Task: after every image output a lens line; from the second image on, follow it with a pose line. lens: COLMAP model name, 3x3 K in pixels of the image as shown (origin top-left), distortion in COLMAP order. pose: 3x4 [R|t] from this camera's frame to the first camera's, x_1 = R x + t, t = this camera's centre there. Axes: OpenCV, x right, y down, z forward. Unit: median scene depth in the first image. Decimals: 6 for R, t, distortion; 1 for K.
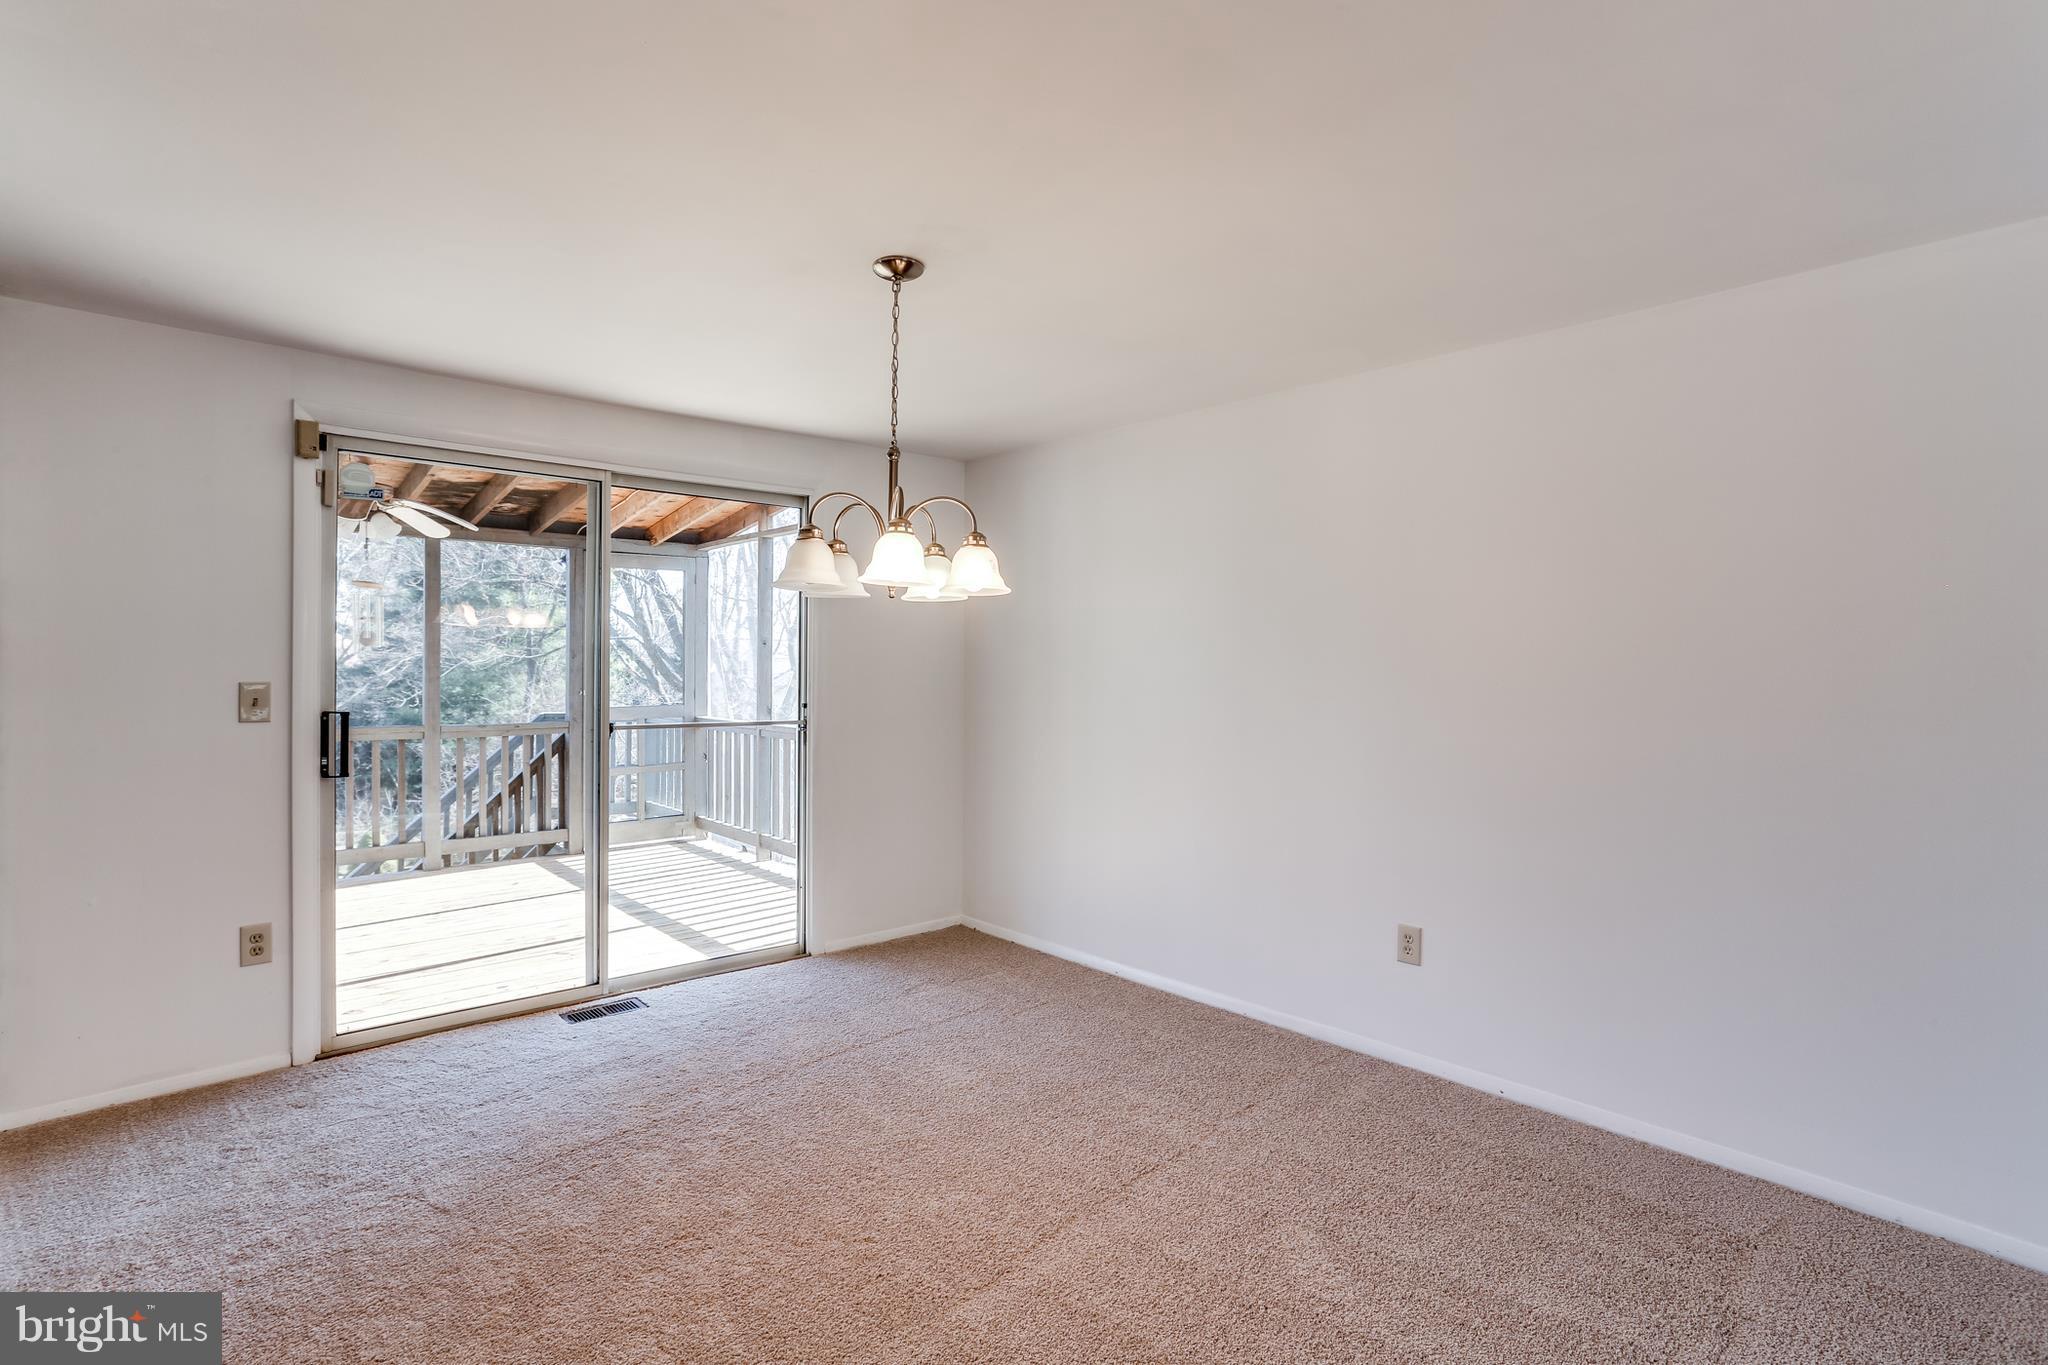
lens RADIAL K [[1047.9, 0, 1023.3], [0, 1047.9, 663.6], [0, 0, 1]] dist [-0.017778, 0.011895]
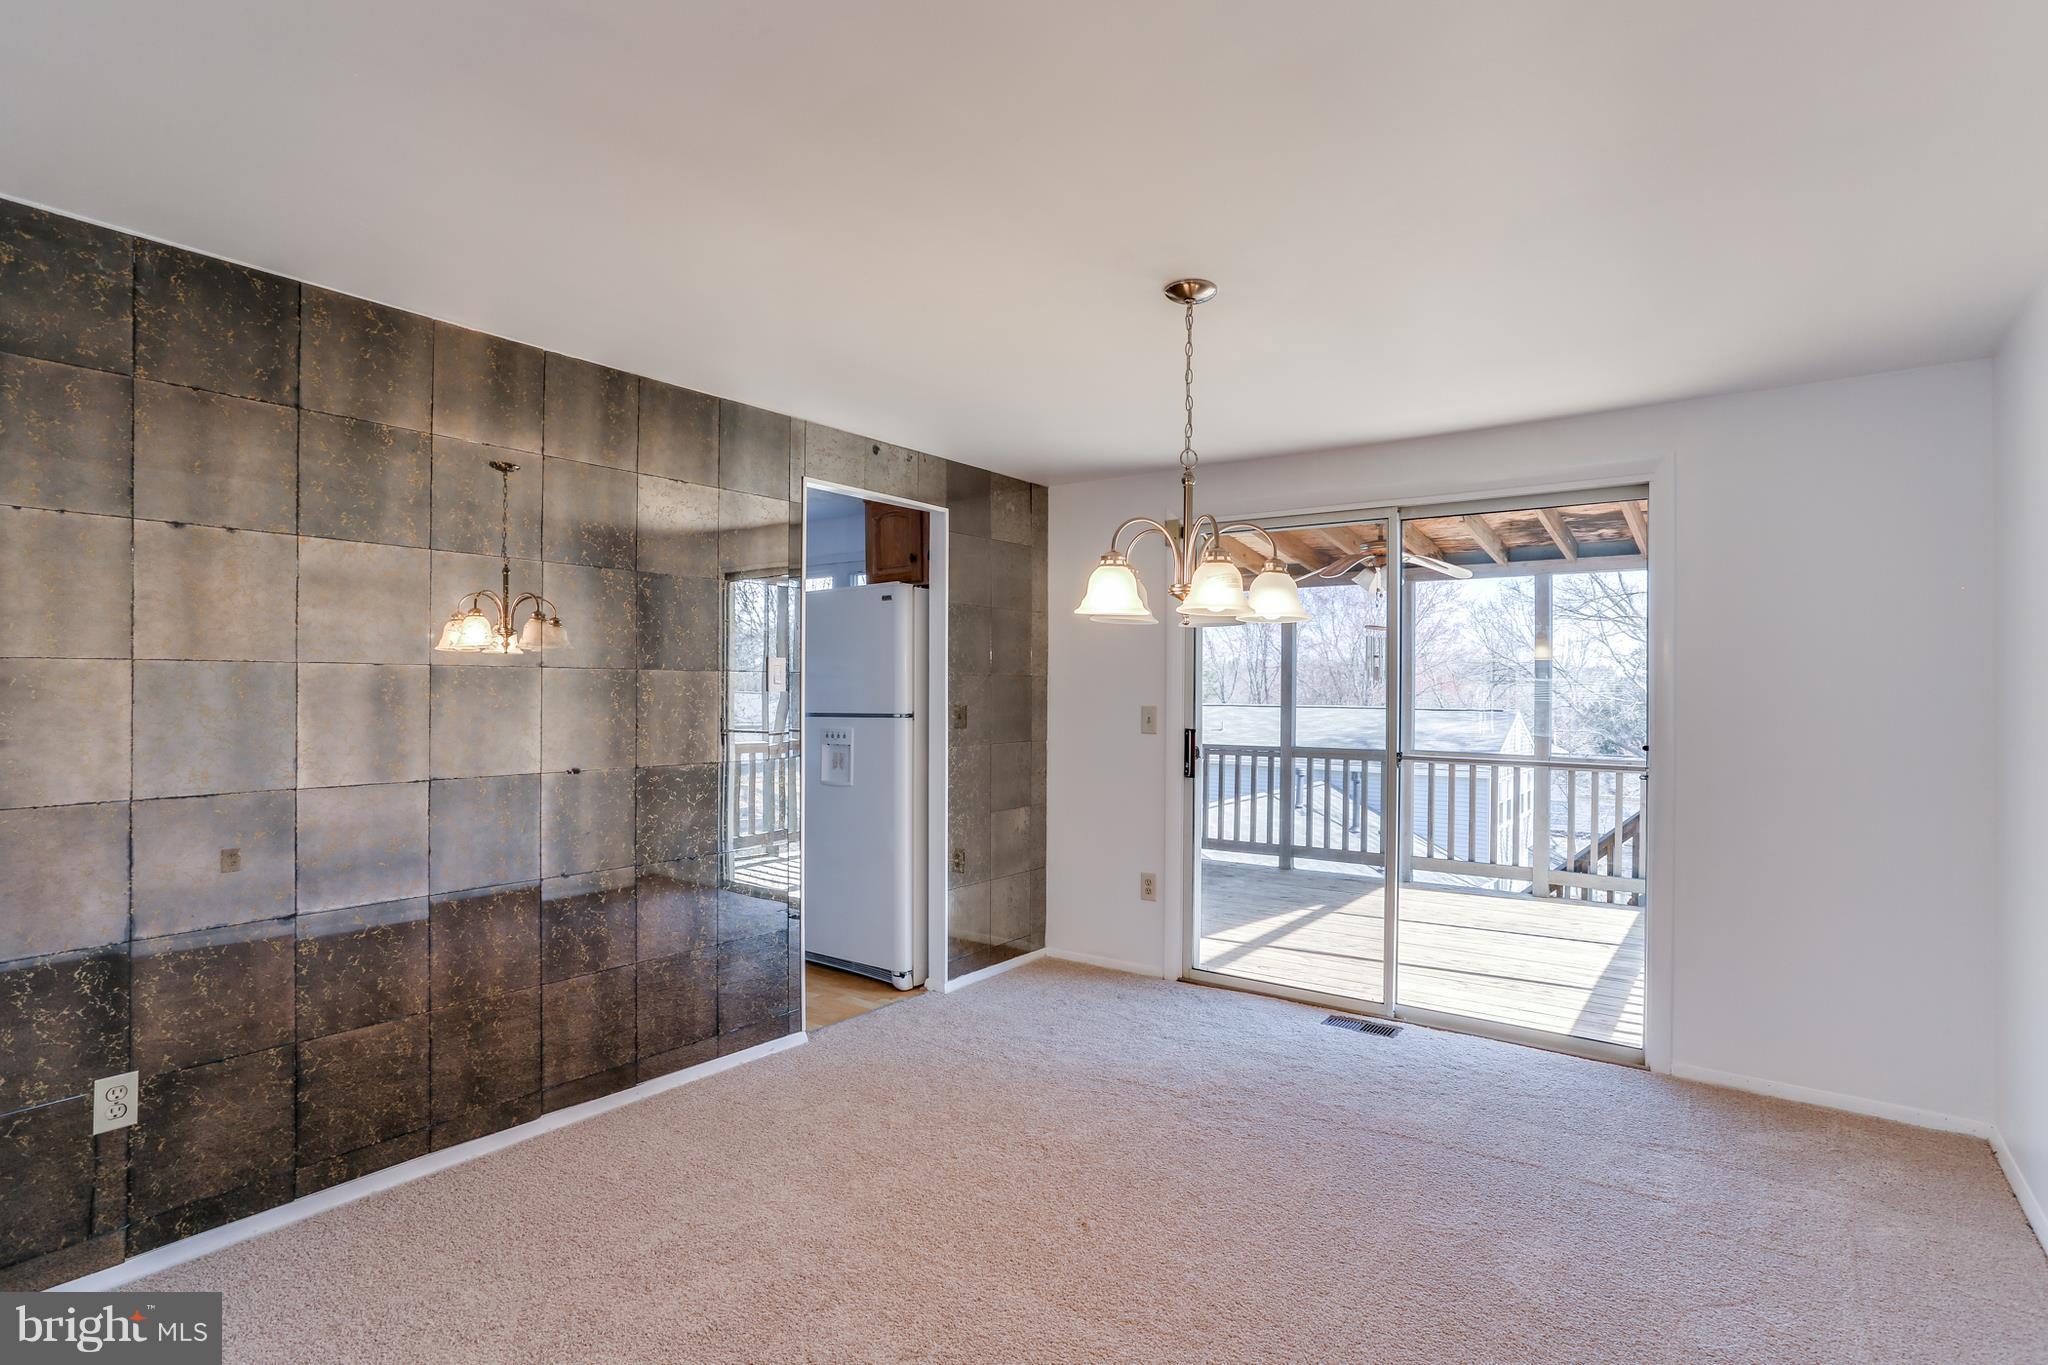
lens RADIAL K [[1047.9, 0, 996.6], [0, 1047.9, 708.2], [0, 0, 1]] dist [-0.017778, 0.011895]
pose [[0.168879, 0.013528, -0.985544, 0.552181], [-0.006153, 0.999901, 0.012671, 0.002131], [0.985618, 0.003924, 0.168945, 0.449170]]
